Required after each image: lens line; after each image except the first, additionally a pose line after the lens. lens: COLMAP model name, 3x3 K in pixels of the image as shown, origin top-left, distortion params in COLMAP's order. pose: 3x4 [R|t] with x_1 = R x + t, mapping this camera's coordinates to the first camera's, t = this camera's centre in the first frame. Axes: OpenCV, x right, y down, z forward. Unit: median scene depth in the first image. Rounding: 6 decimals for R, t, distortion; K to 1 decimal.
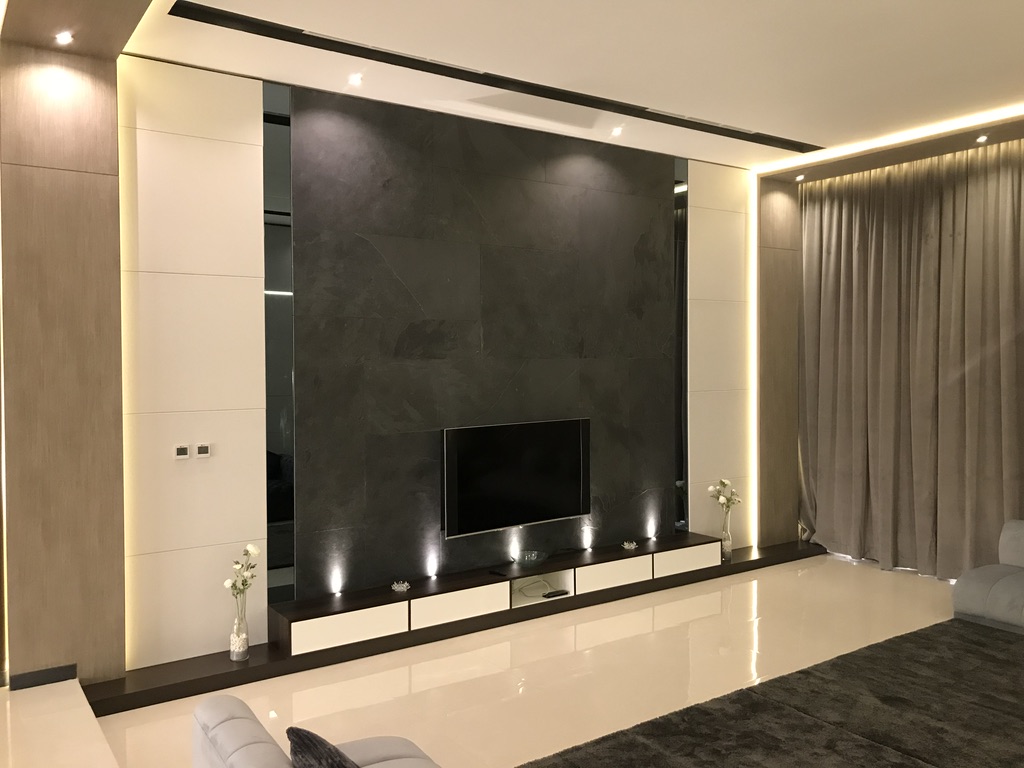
lens RADIAL K [[852.4, 0, 512.3], [0, 852.4, 365.1], [0, 0, 1]] dist [0.060908, 0.003693]
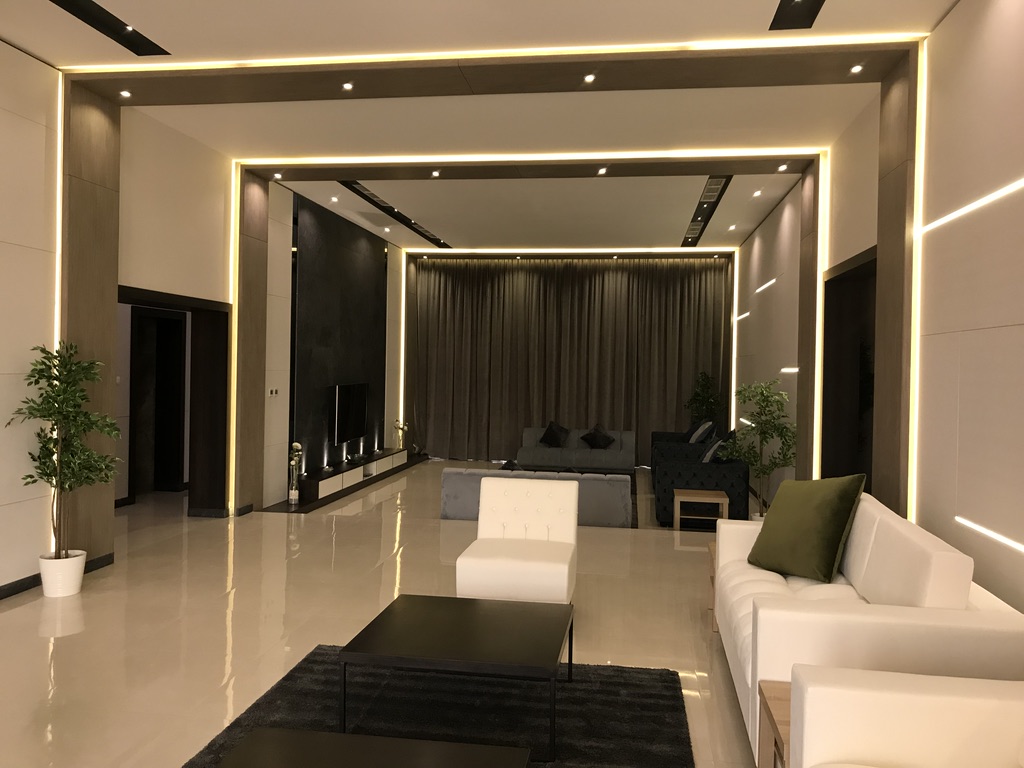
lens RADIAL K [[852.4, 0, 512.3], [0, 852.4, 365.1], [0, 0, 1]] dist [0.060908, 0.003693]
pose [[0.686720, 0.024709, 0.726502, -0.951047], [-0.022761, 0.999663, -0.012484, 0.037279], [-0.726566, -0.007963, 0.687051, -0.441768]]
